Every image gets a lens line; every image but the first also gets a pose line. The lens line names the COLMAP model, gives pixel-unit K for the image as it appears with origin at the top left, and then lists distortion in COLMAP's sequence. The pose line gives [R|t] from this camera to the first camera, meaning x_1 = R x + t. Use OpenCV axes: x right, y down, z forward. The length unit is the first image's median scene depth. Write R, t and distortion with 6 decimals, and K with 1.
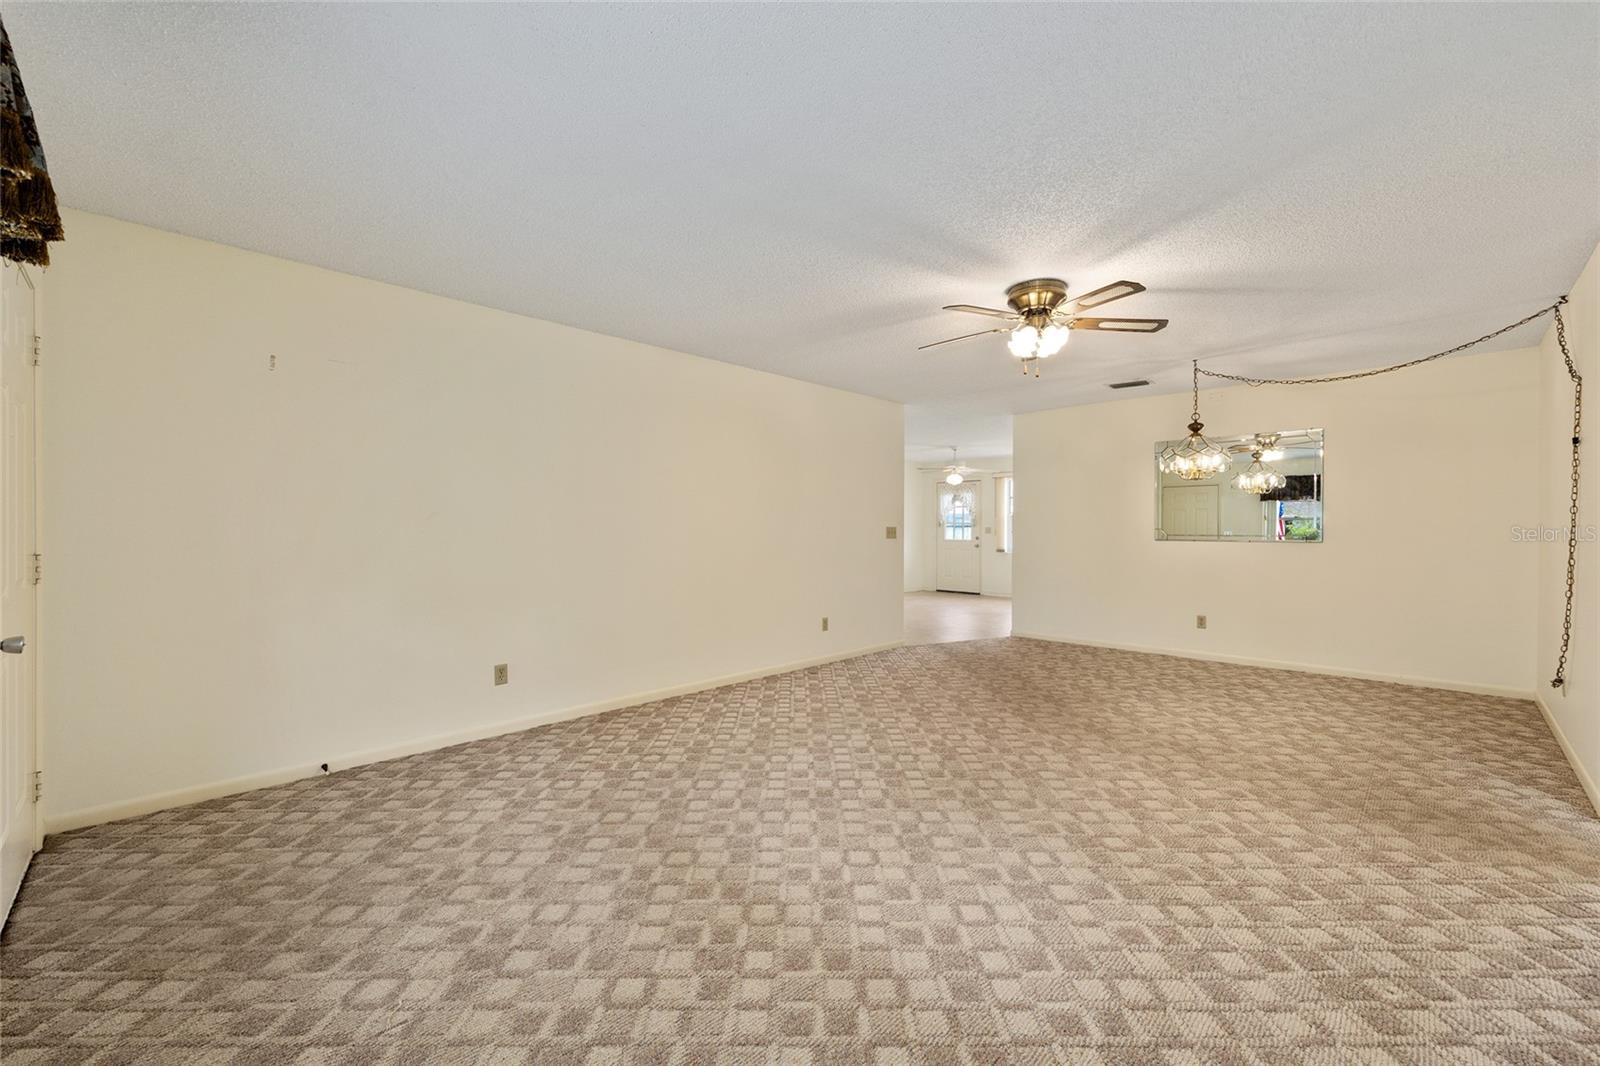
lens RADIAL K [[654.8, 0, 791.7], [0, 654.8, 531.1], [0, 0, 1]] dist [-0.005703, 0.002818]
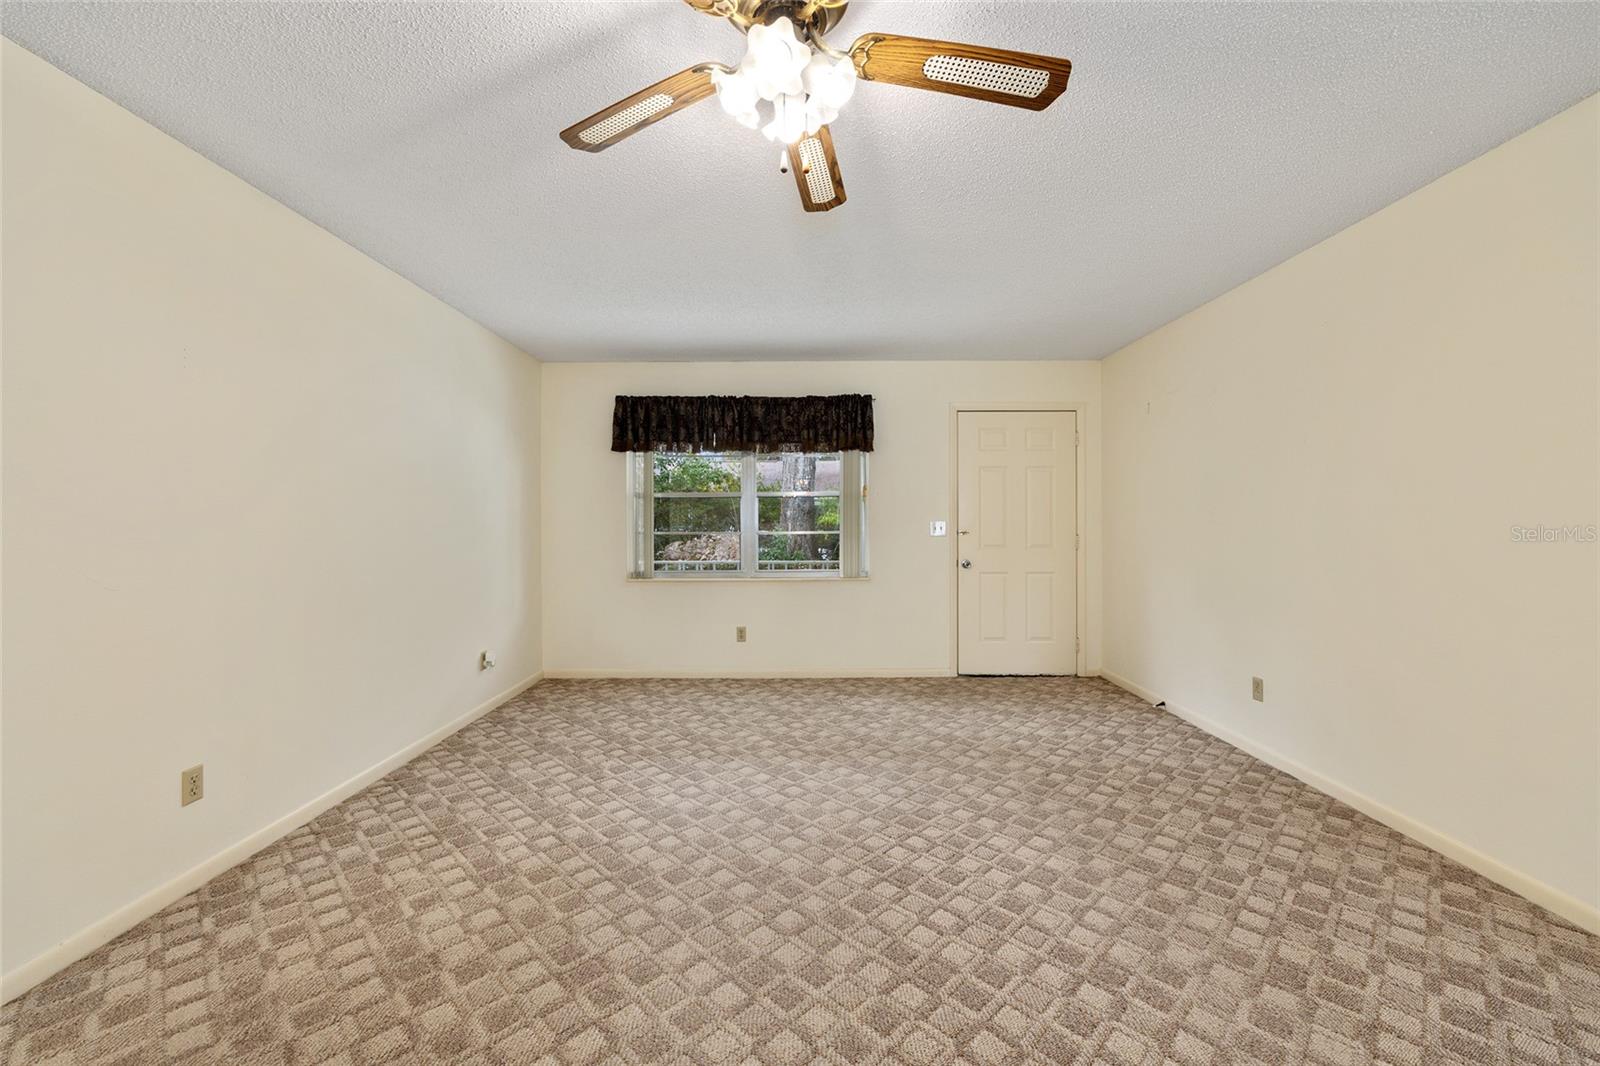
lens RADIAL K [[654.8, 0, 812.0], [0, 654.8, 513.8], [0, 0, 1]] dist [-0.005703, 0.002818]
pose [[-0.704607, -0.005488, -0.709576, 0.673442], [-0.000287, 0.999972, -0.007449, -0.010707], [0.709597, -0.005045, -0.704589, 1.330539]]
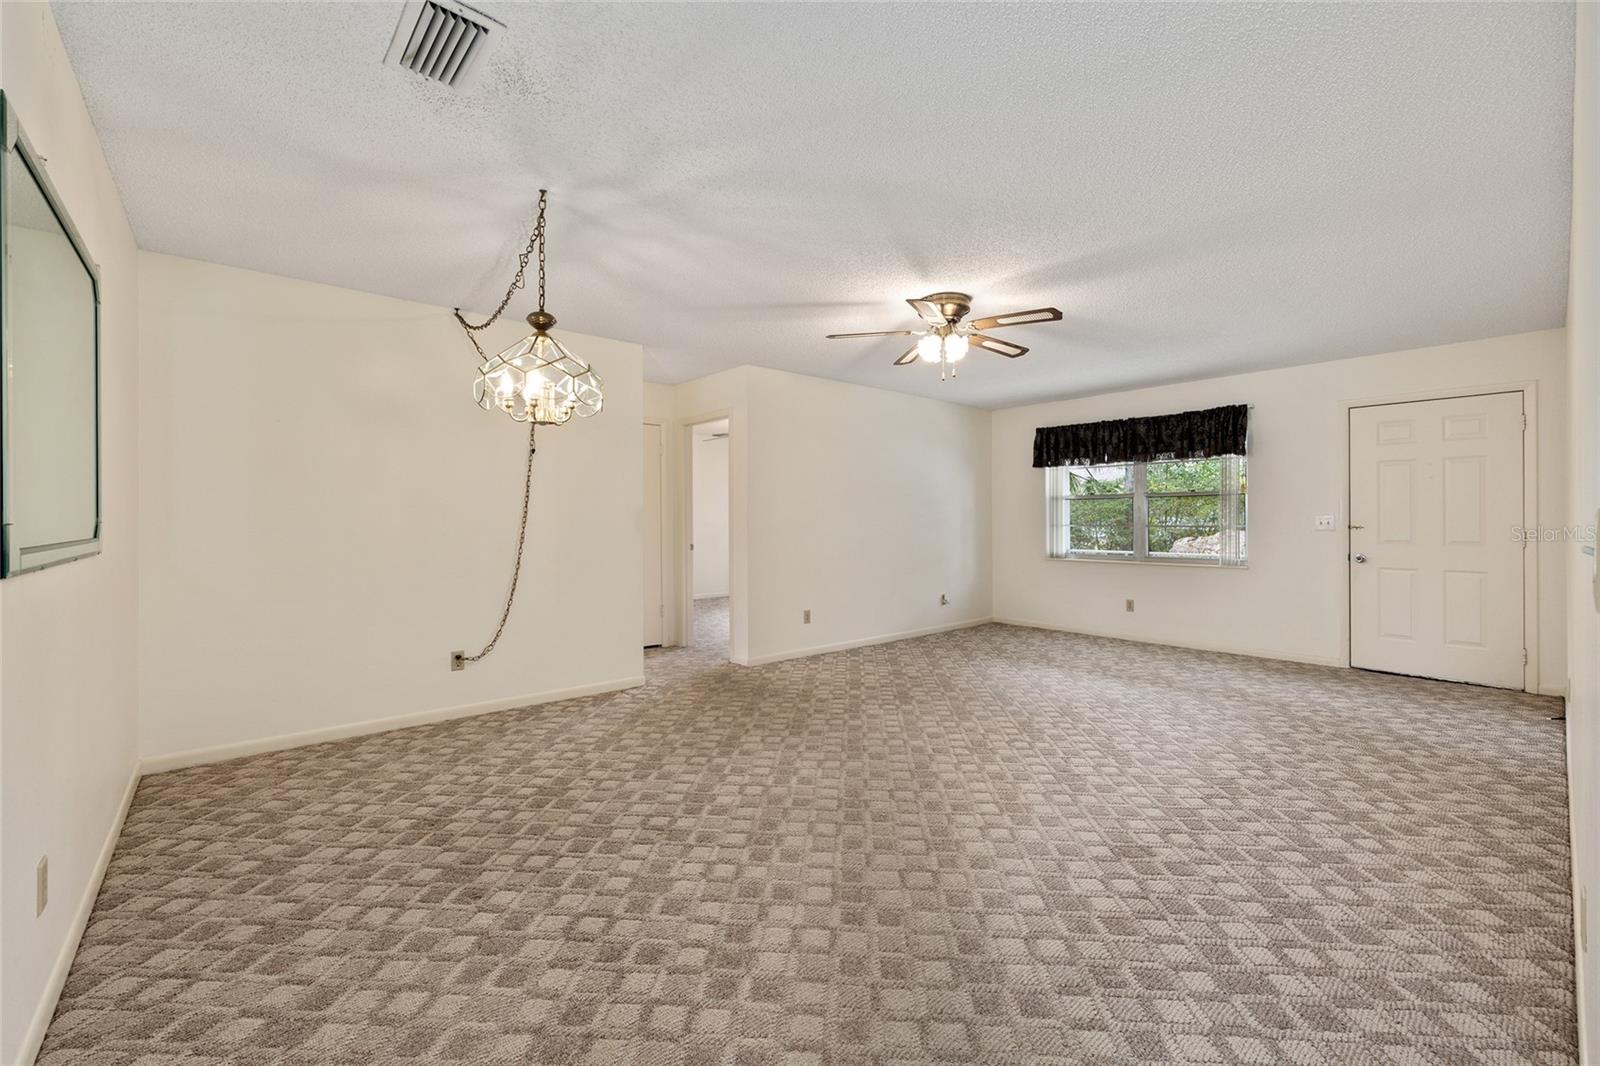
lens RADIAL K [[654.8, 0, 785.0], [0, 654.8, 514.9], [0, 0, 1]] dist [-0.005703, 0.002818]
pose [[-0.995790, 0.002610, 0.091625, 0.546699], [0.002555, 0.999996, -0.000711, -0.011184], [-0.091626, -0.000474, -0.995793, 2.153032]]
